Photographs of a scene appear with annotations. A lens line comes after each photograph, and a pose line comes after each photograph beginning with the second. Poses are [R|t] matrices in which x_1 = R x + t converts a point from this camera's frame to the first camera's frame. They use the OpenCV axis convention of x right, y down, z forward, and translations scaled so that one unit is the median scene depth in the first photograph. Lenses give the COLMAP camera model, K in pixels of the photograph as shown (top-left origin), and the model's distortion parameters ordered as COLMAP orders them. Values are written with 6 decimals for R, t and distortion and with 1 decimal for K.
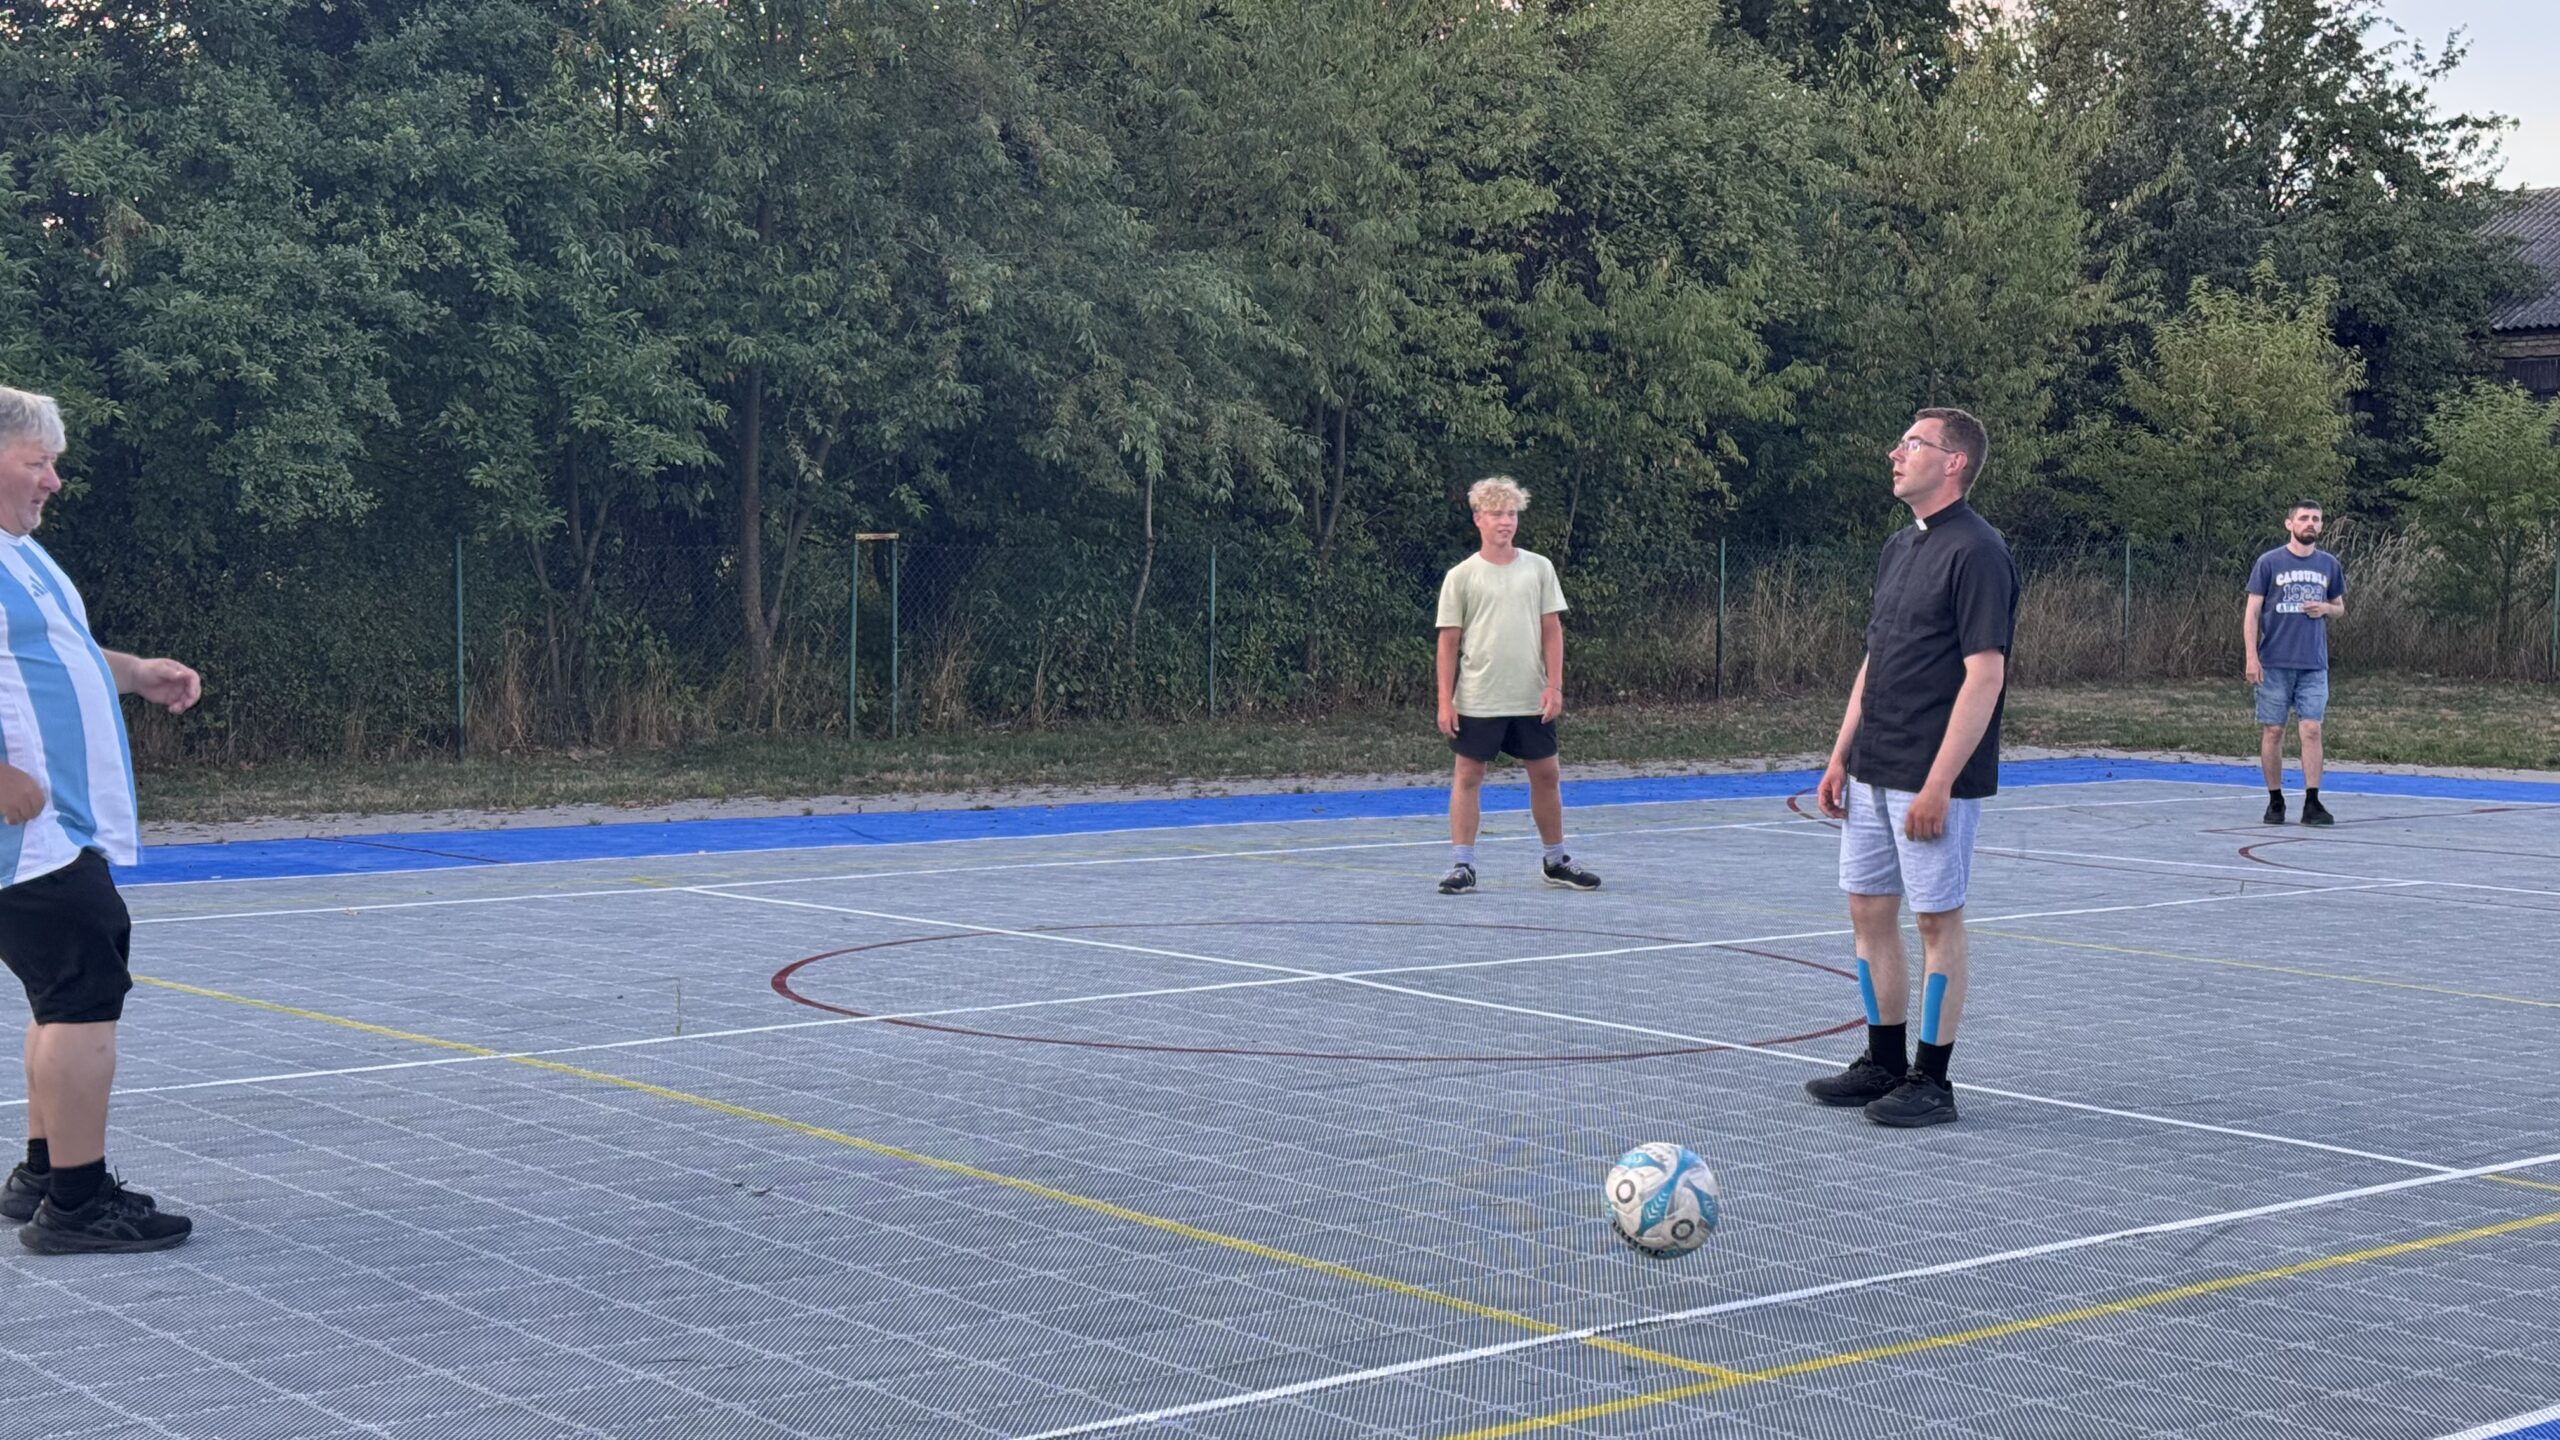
lens RADIAL K [[3544.3, 0, 1283.1], [0, 3544.3, 745.7], [0, 0, 1]] dist [0.135414, 0.000000]
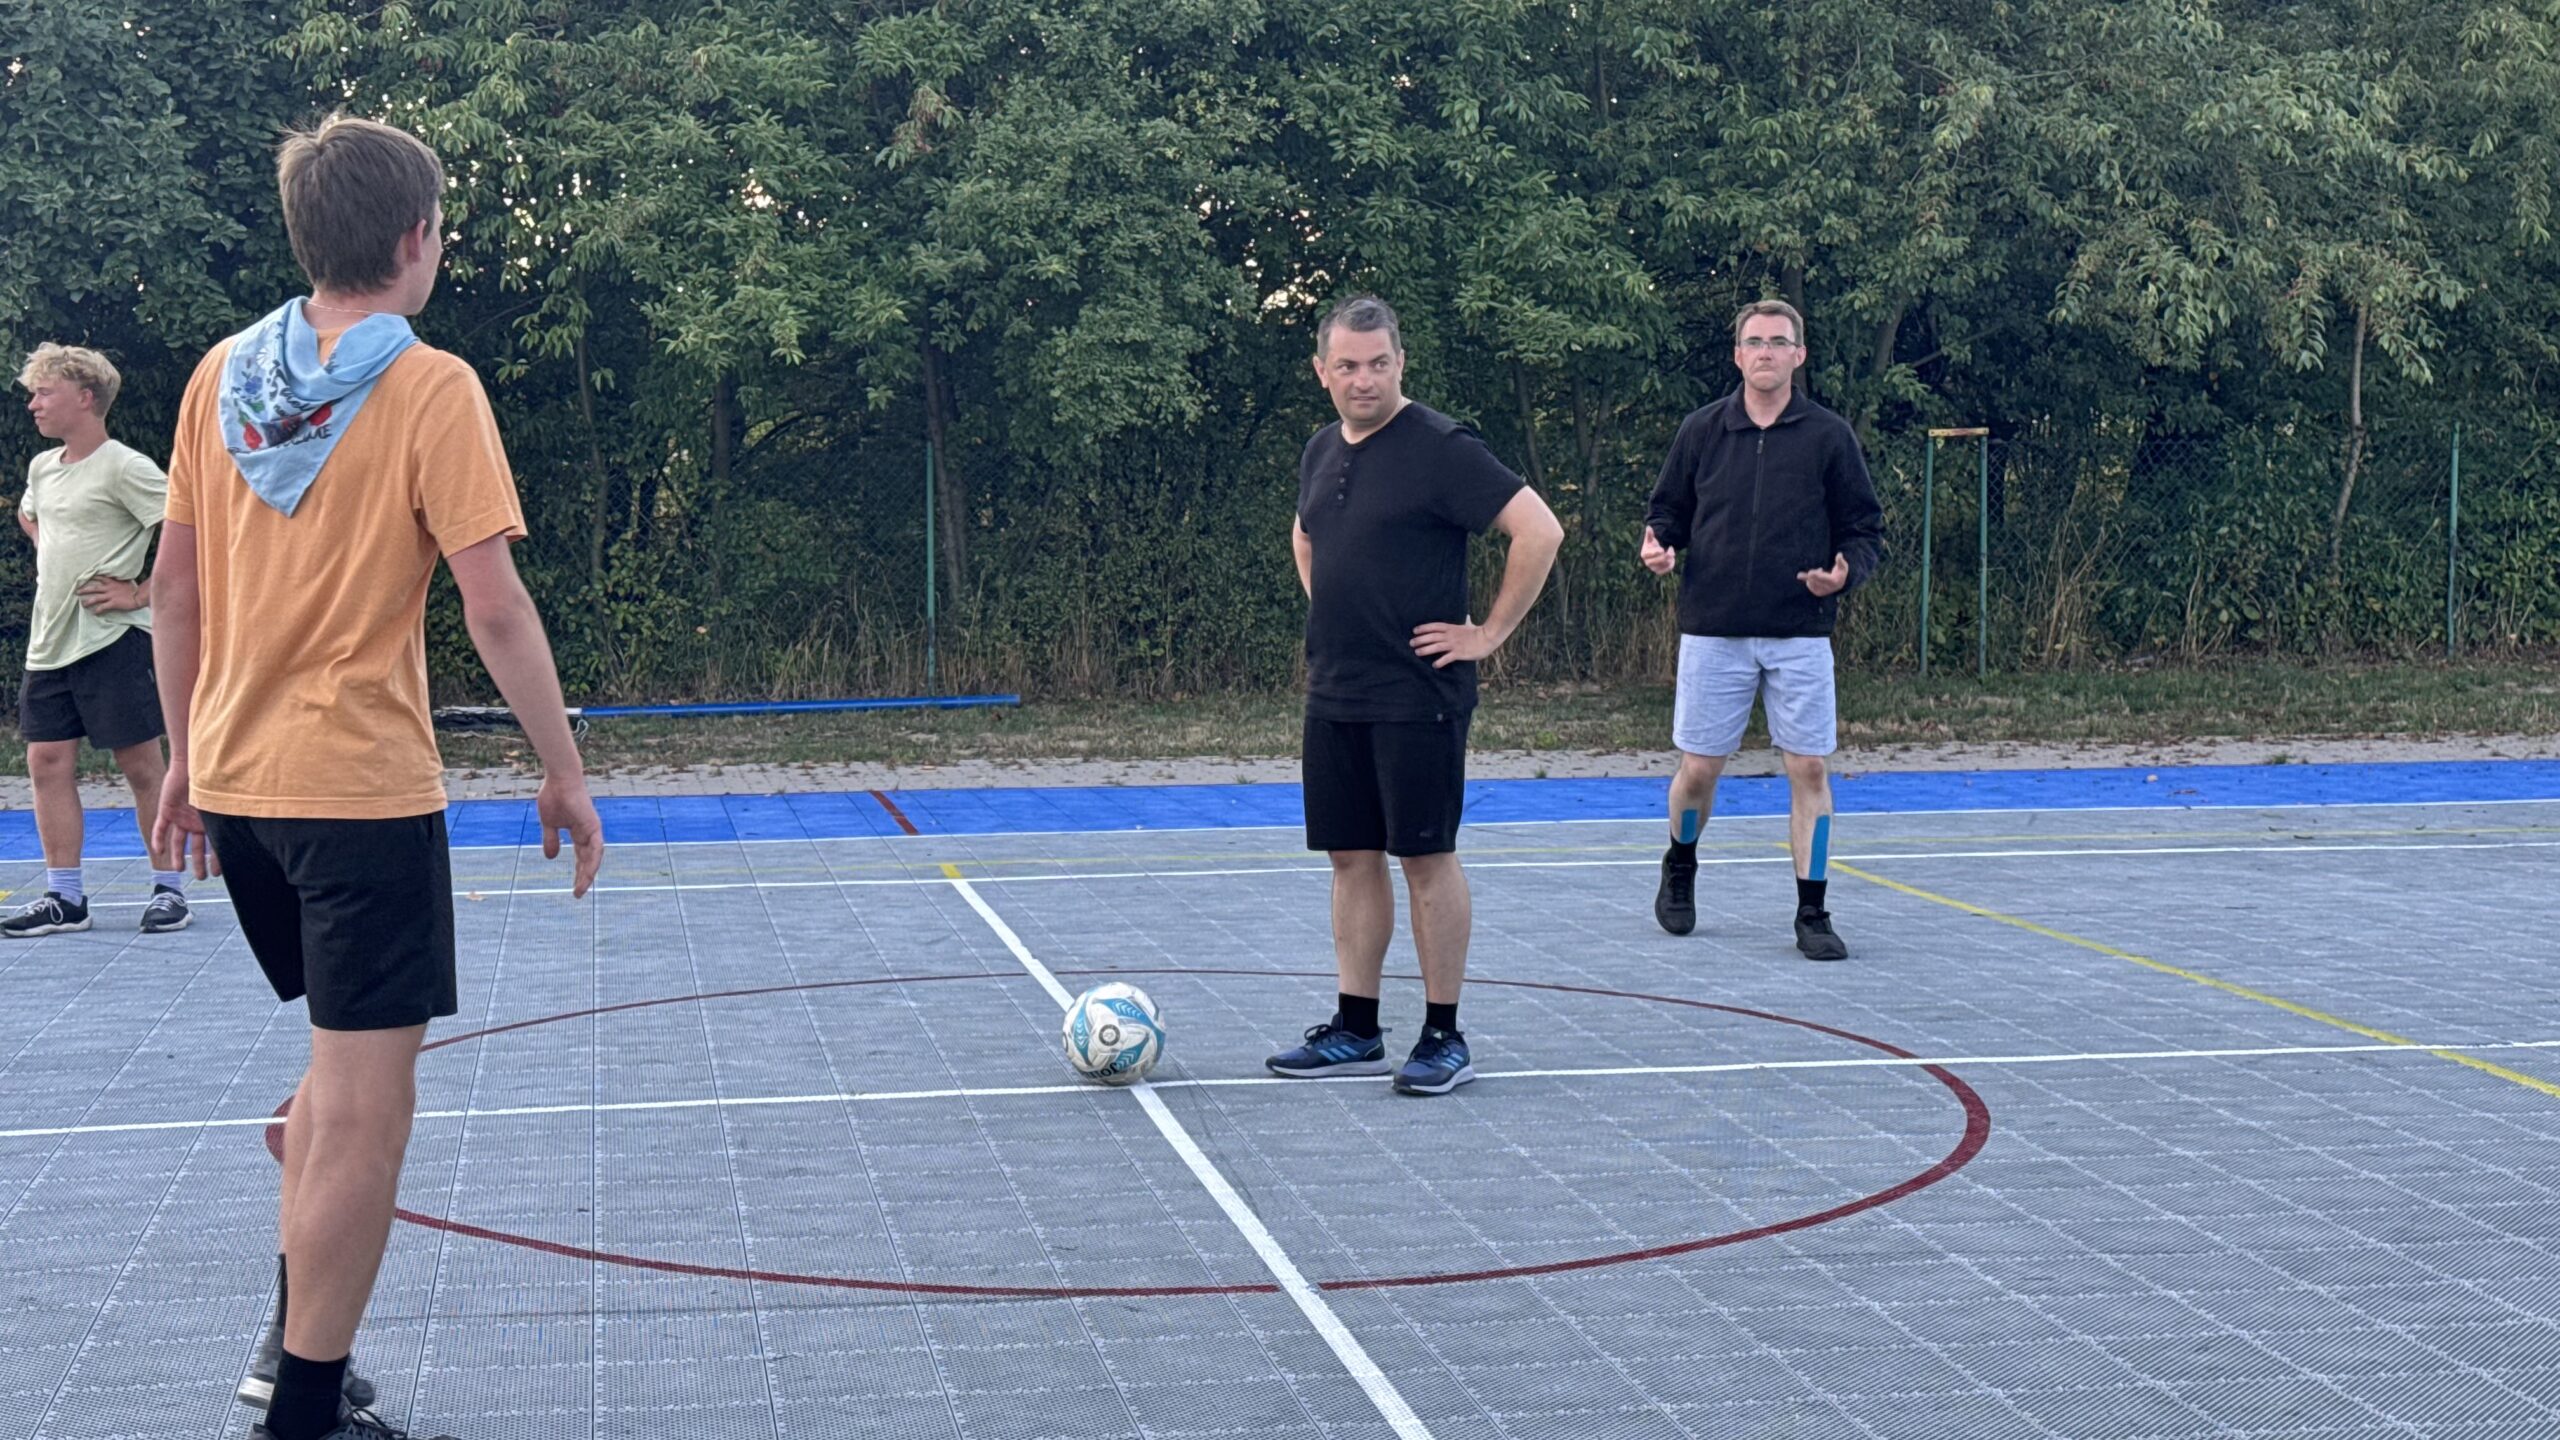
lens RADIAL K [[3544.3, 0, 1265.1], [0, 3544.3, 716.5], [0, 0, 1]] dist [0.135414, 0.000000]
pose [[0.860712, 0.019487, -0.508719, 0.160074], [-0.012629, 0.999777, 0.016931, -0.004234], [0.508936, -0.008148, 0.860766, 0.185758]]
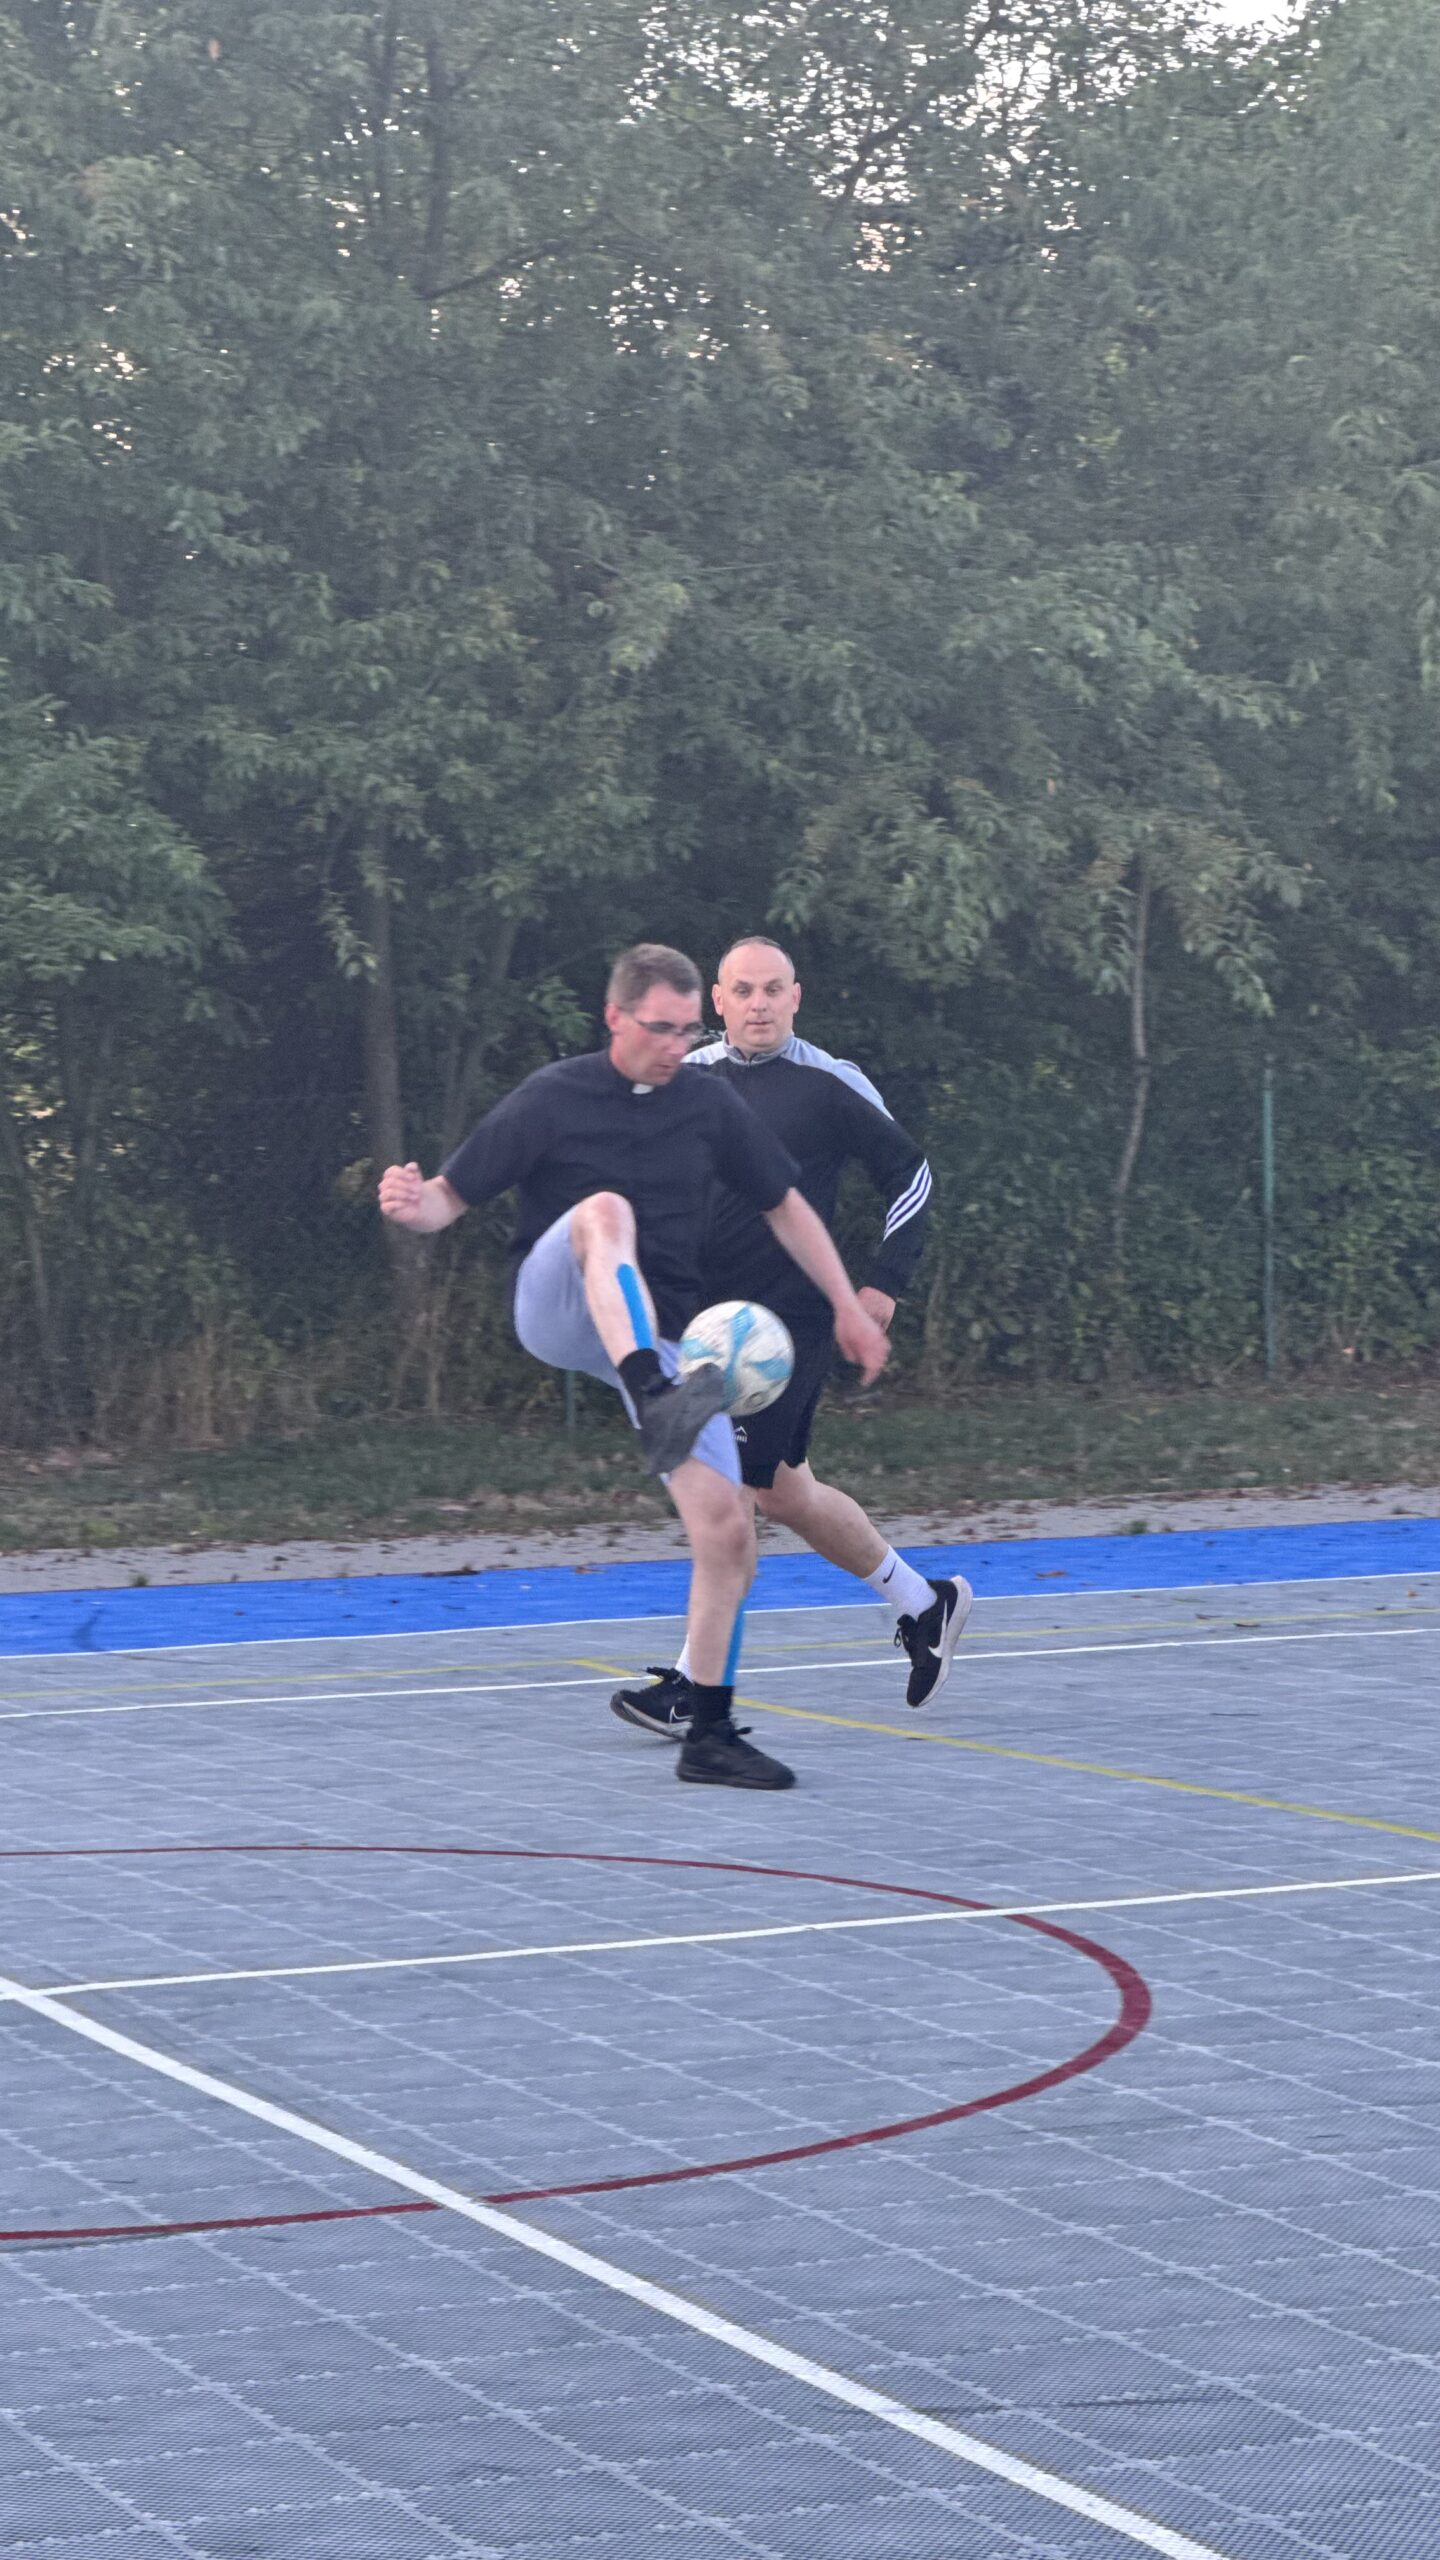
lens RADIAL K [[5737.5, 0, 740.0], [0, 5737.5, 1296.6], [0, 0, 1]] dist [0.169338, 0.000000]
pose [[0.965319, -0.017437, -0.260490, 0.136847], [0.012662, 0.999720, -0.019995, -0.003592], [0.260766, 0.016003, 0.965269, 0.104289]]
